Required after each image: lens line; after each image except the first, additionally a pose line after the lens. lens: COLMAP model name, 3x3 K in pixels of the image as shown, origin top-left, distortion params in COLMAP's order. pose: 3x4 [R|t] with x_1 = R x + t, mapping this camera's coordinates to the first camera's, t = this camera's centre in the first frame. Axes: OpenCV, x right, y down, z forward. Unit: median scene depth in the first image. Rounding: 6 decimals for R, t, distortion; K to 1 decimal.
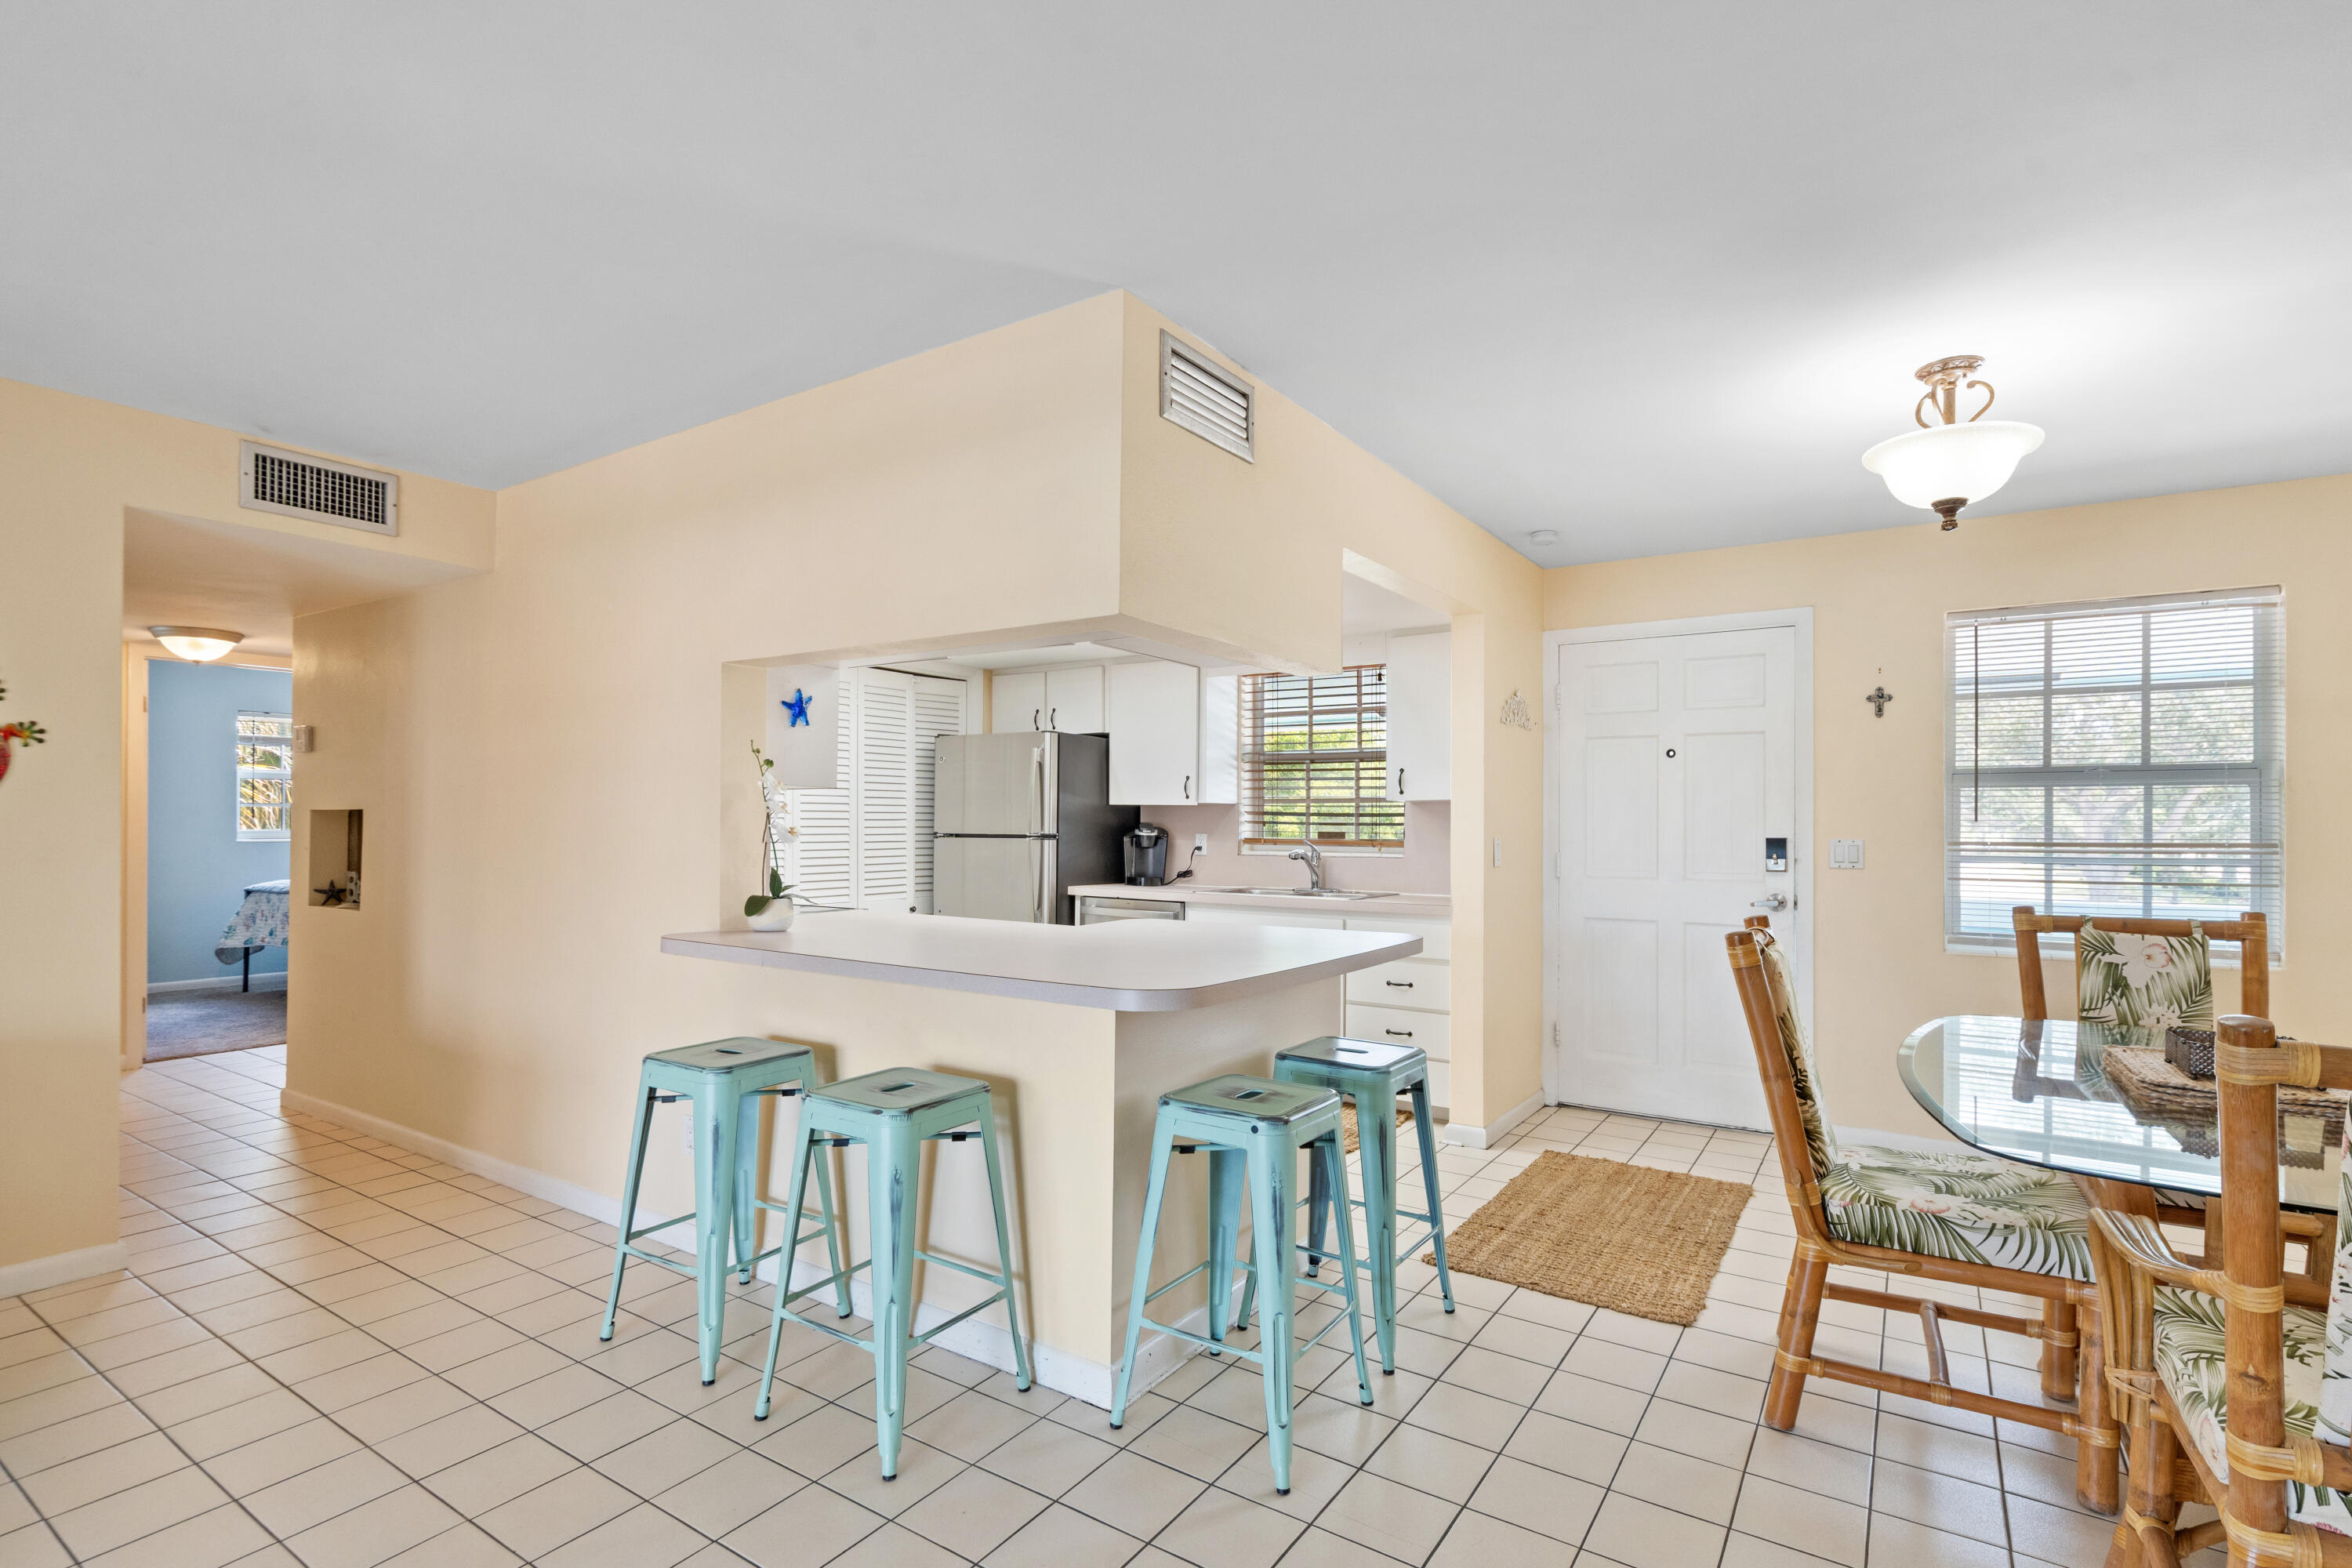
lens RADIAL K [[1113.7, 0, 1183.1], [0, 1113.7, 816.7], [0, 0, 1]] dist [-0.002879, 0.001565]
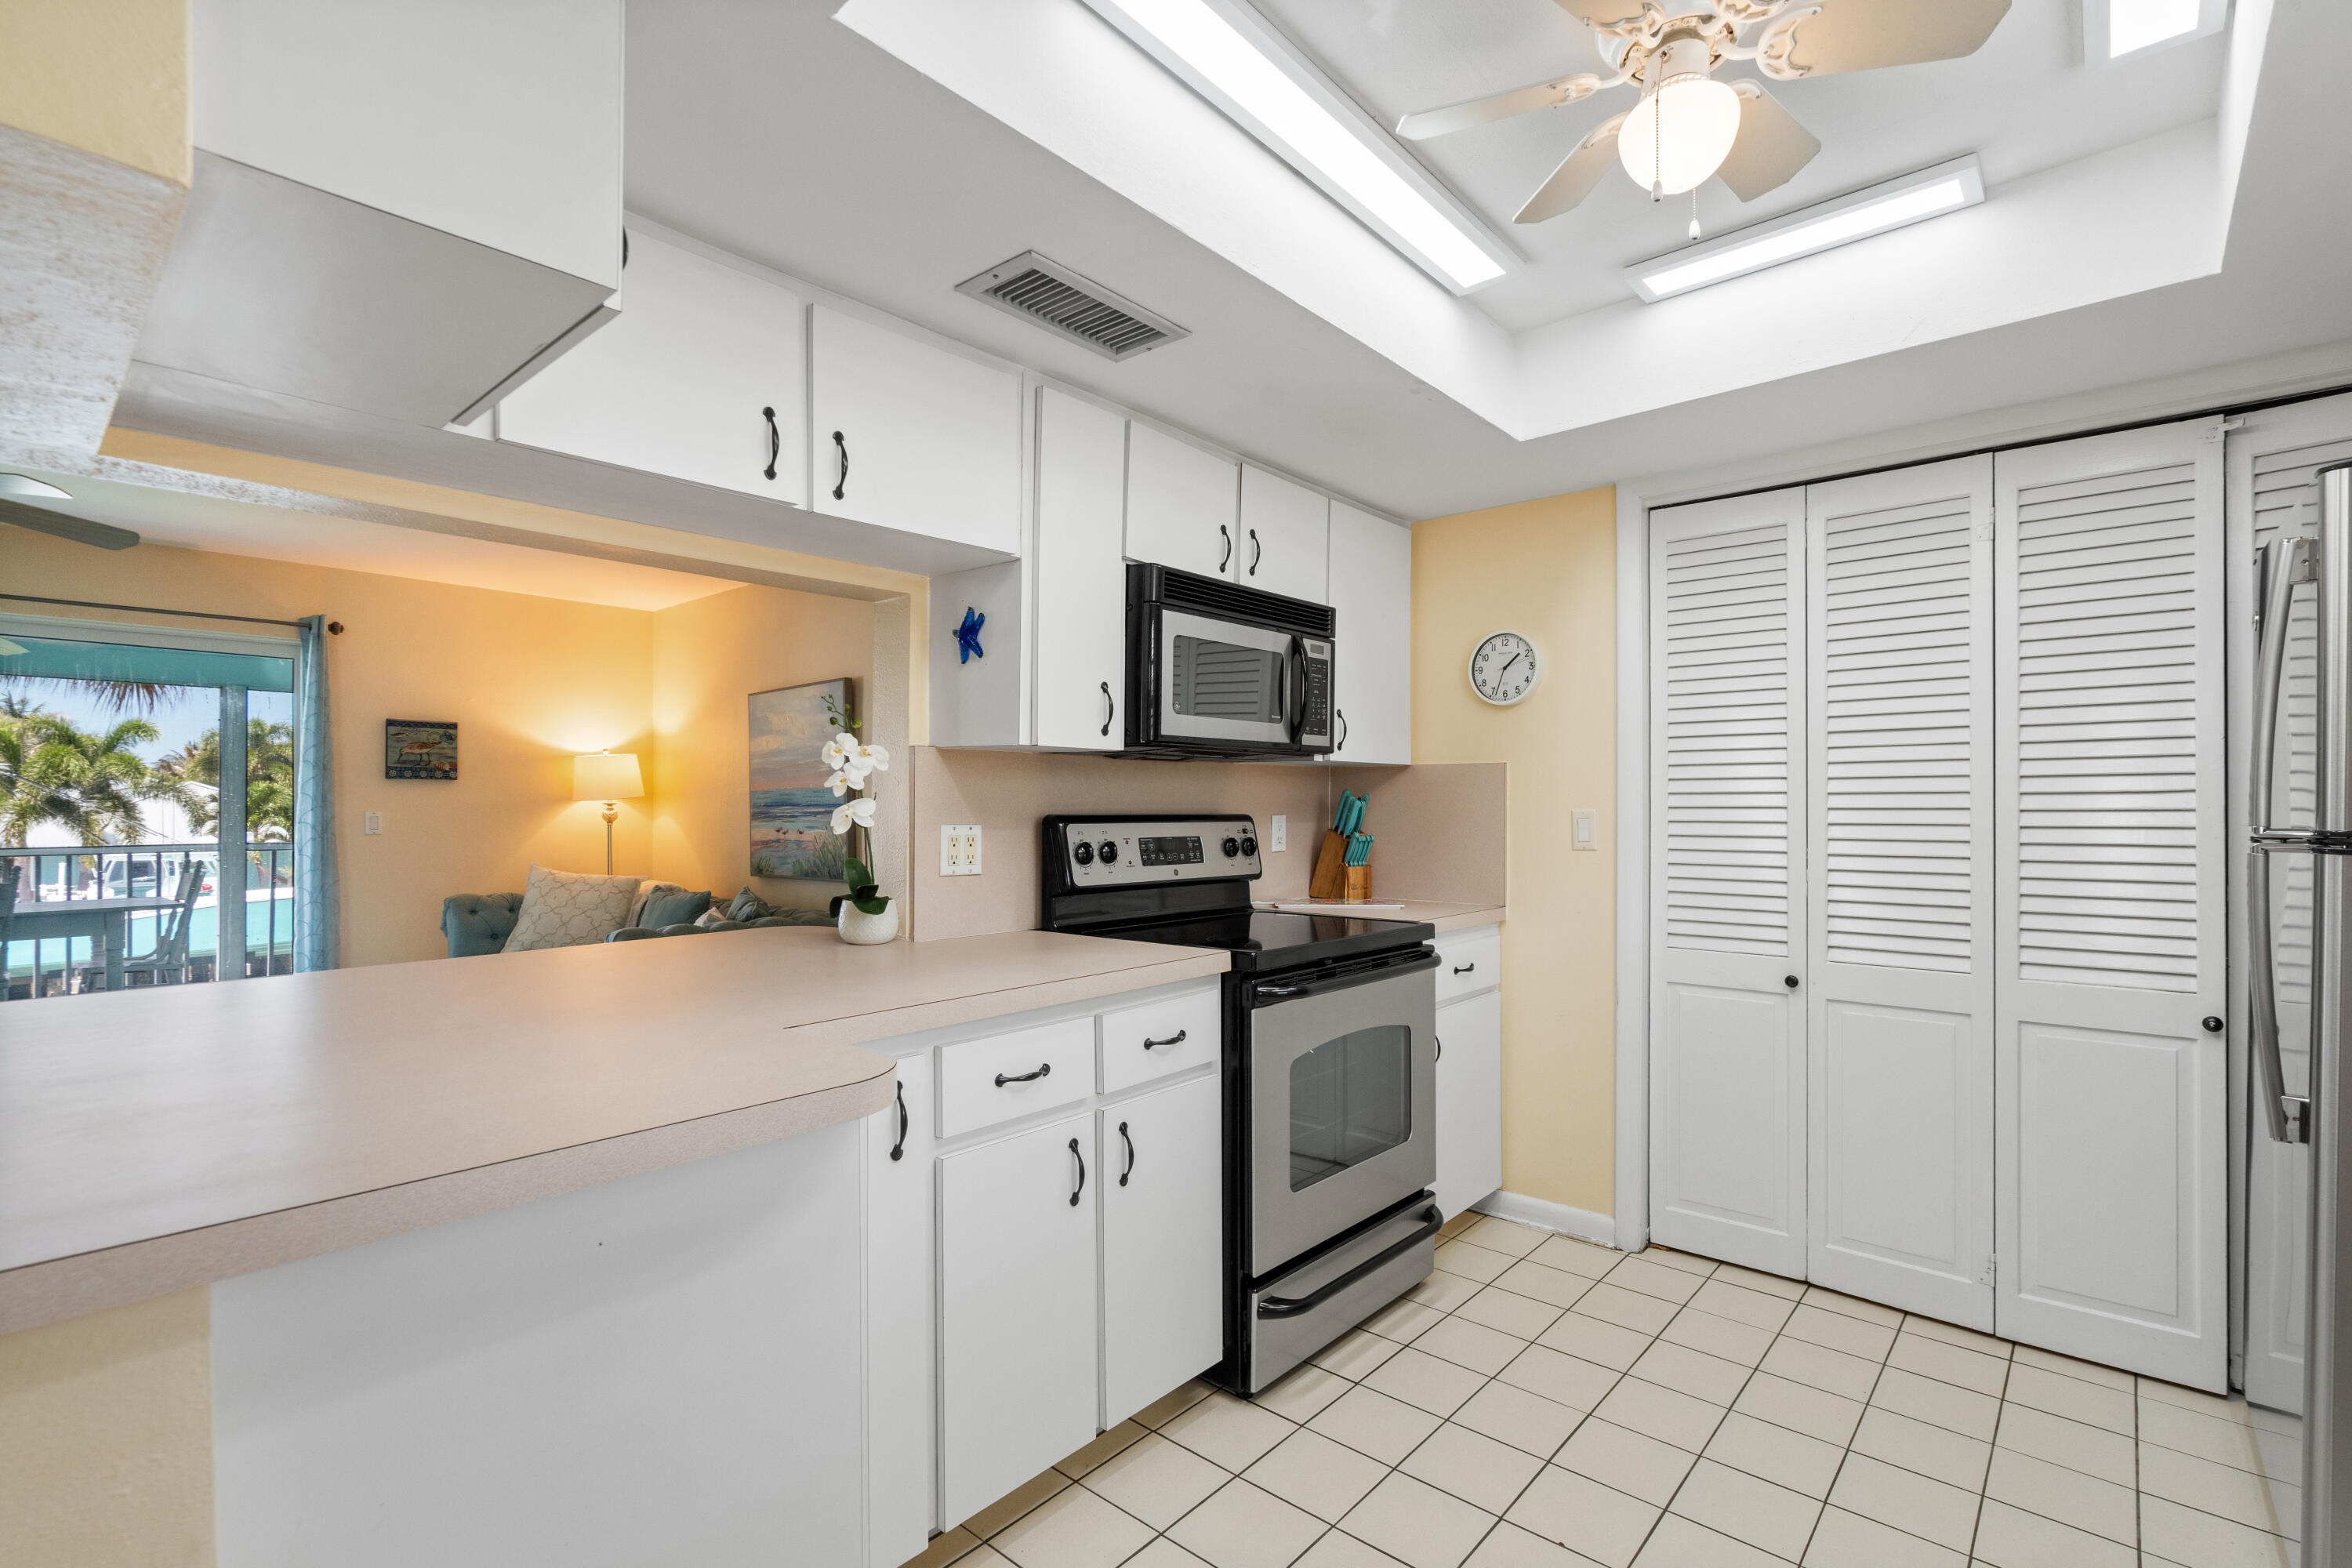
lens RADIAL K [[1069.6, 0, 1181.2], [0, 1069.6, 809.2], [0, 0, 1]] dist [-0.004153, 0.002253]
pose [[-0.131738, -0.001503, -0.991283, 0.238171], [0.005616, 0.999982, -0.002262, 0.010865], [0.991269, -0.005865, -0.131727, 0.964861]]
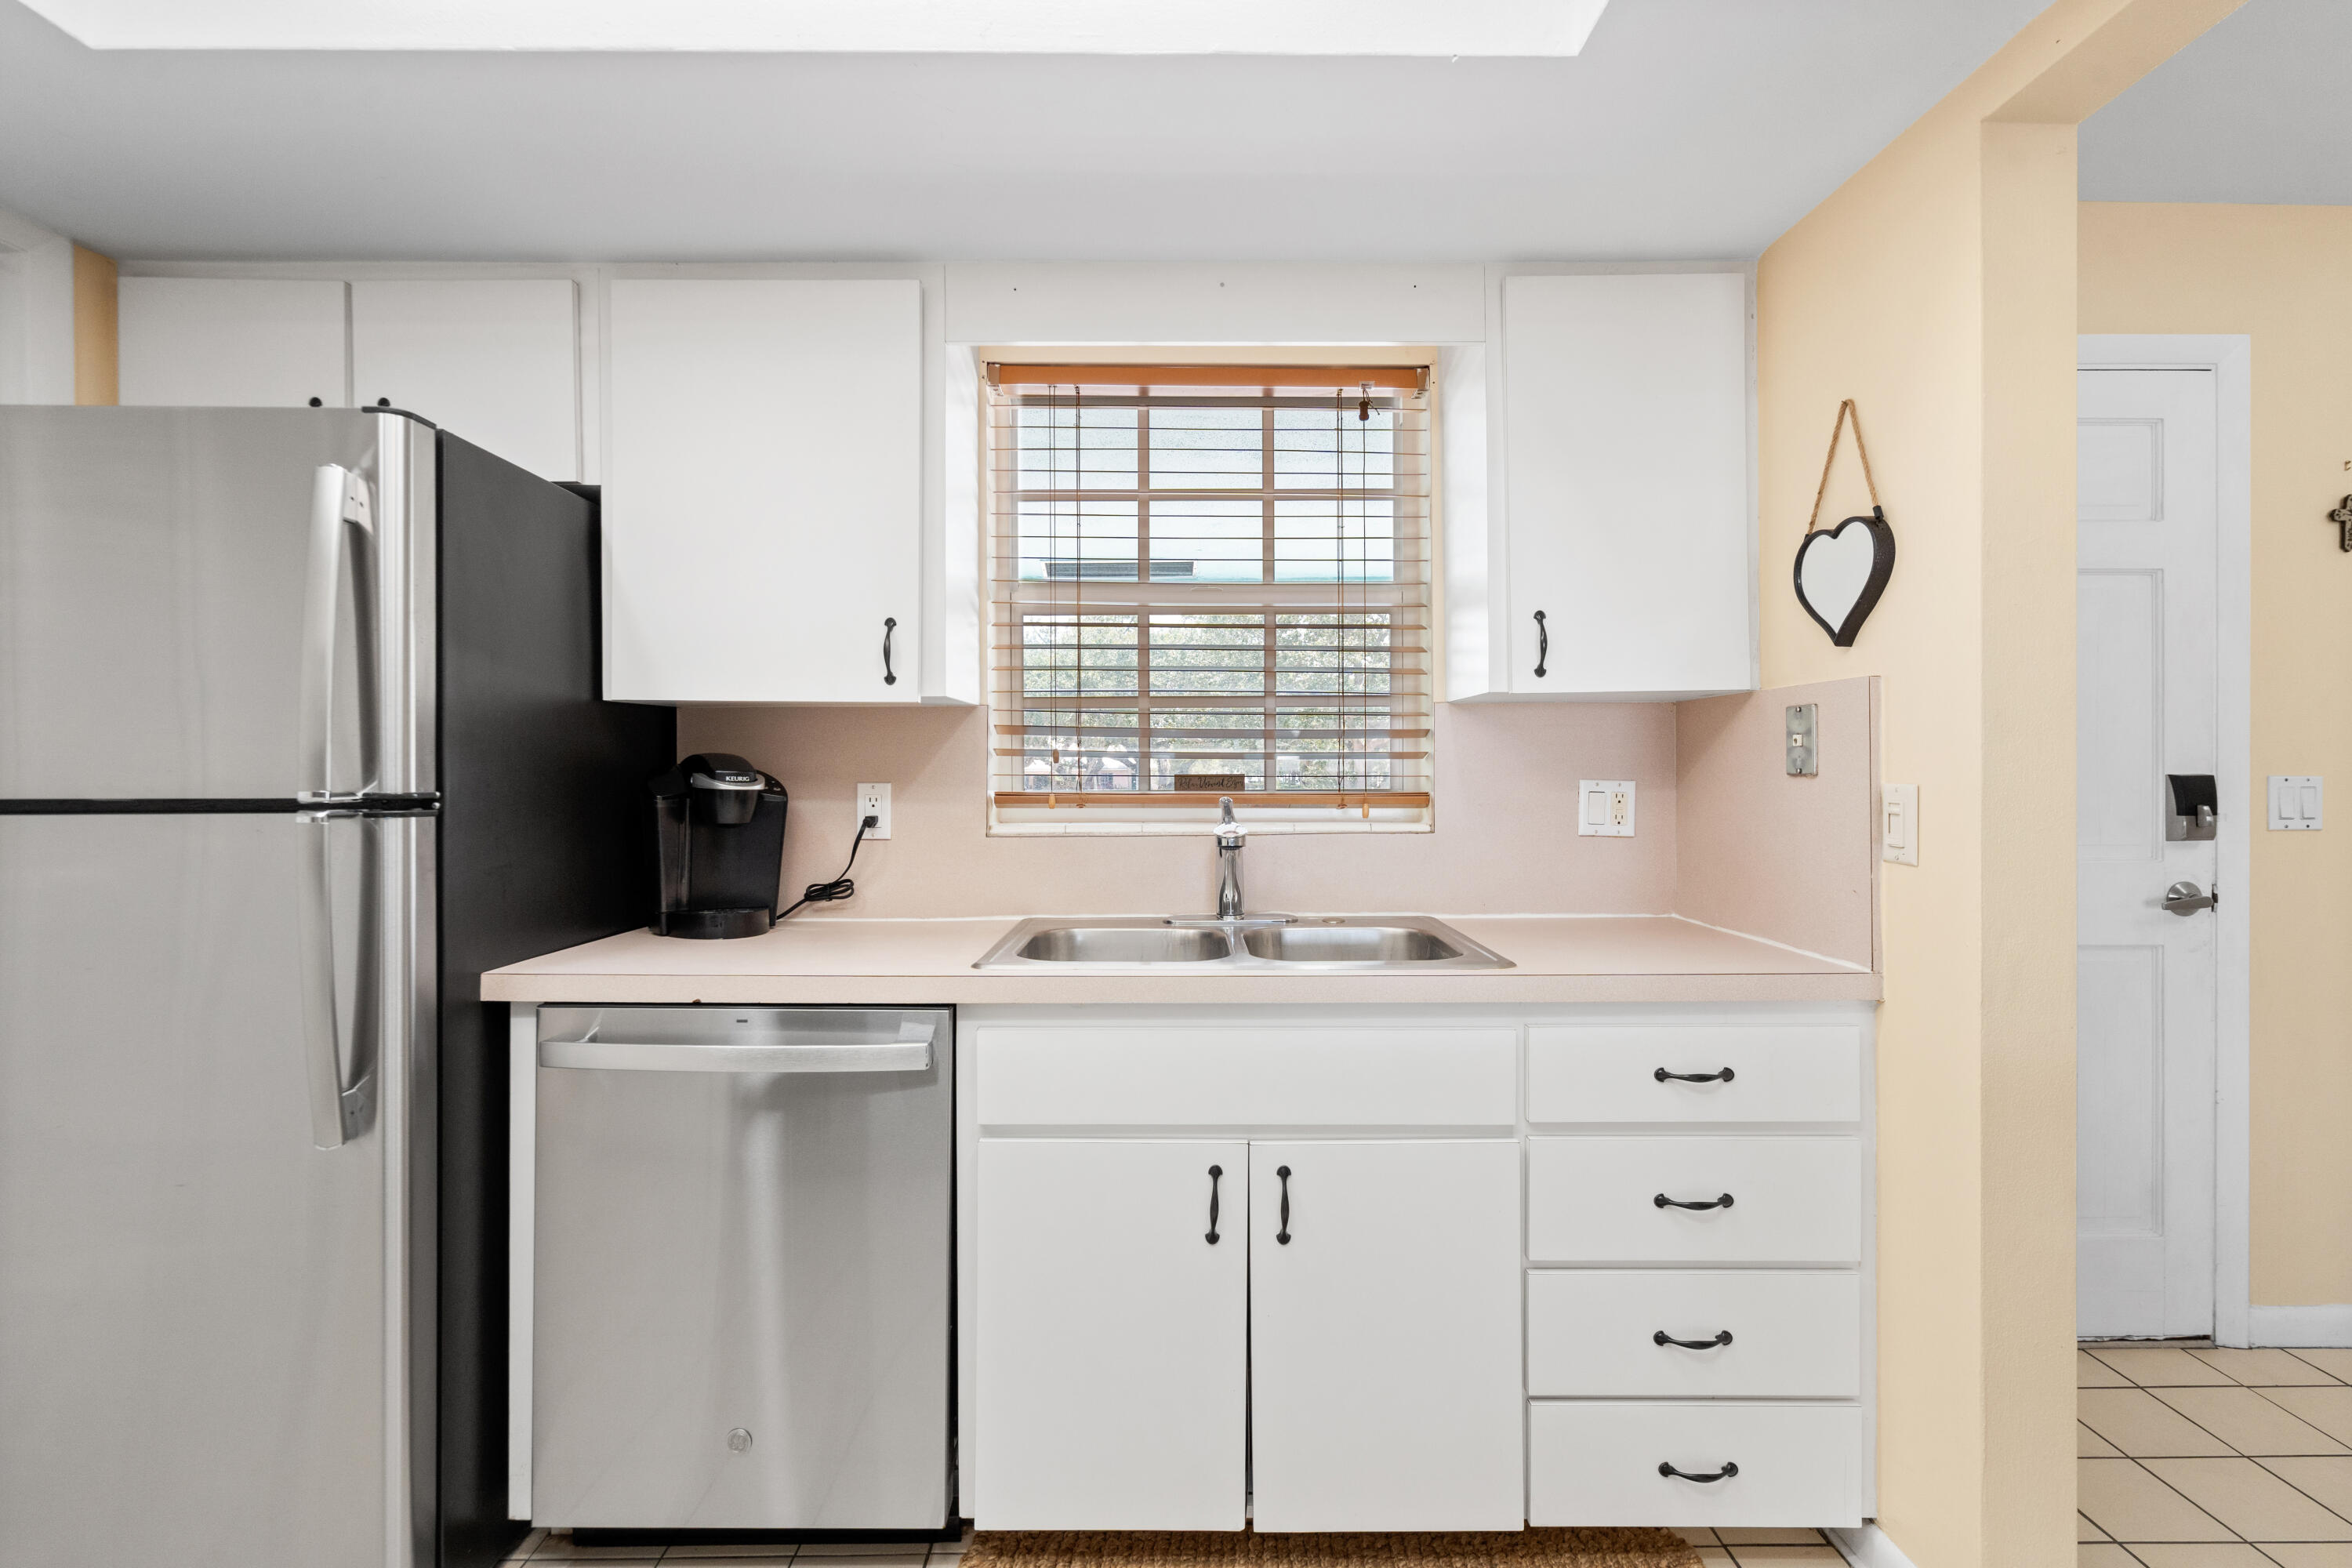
lens RADIAL K [[1069.6, 0, 1179.5], [0, 1069.6, 768.3], [0, 0, 1]] dist [-0.004153, 0.002253]
pose [[0.830137, -0.010144, 0.557467, -0.140299], [0.004236, 0.999920, 0.011887, 0.008668], [-0.557543, -0.007506, 0.830114, 0.880041]]
